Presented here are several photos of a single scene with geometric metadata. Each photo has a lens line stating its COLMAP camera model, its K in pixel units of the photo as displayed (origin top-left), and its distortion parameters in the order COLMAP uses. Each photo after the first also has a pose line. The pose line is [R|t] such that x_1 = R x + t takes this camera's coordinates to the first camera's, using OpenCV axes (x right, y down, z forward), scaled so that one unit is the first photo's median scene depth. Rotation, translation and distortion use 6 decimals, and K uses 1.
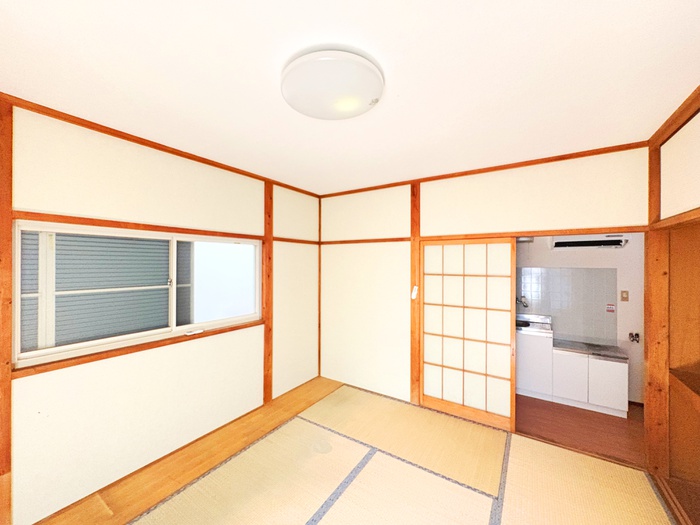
lens RADIAL K [[278.6, 0, 348.1], [0, 278.6, 262.7], [0, 0, 1]] dist [0.001858, 0.000143]
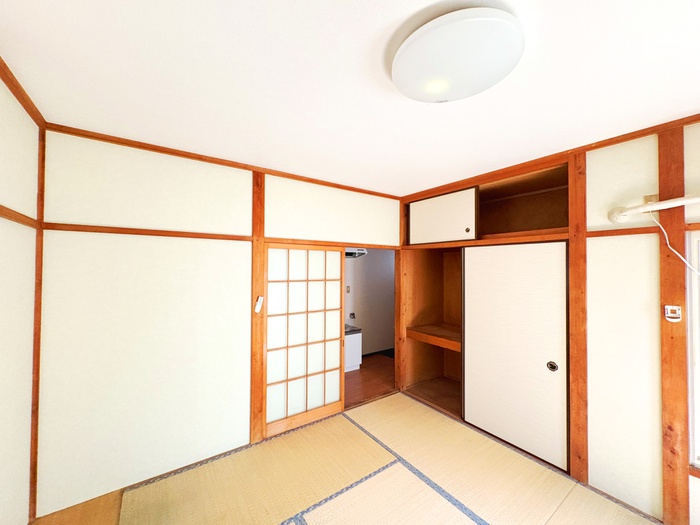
lens RADIAL K [[278.6, 0, 348.1], [0, 278.6, 262.7], [0, 0, 1]] dist [0.001858, 0.000143]
pose [[0.365875, 0.014590, 0.930550, -0.437005], [-0.004806, 0.999893, -0.013788, -0.006100], [-0.930652, 0.000572, 0.365906, 0.461993]]
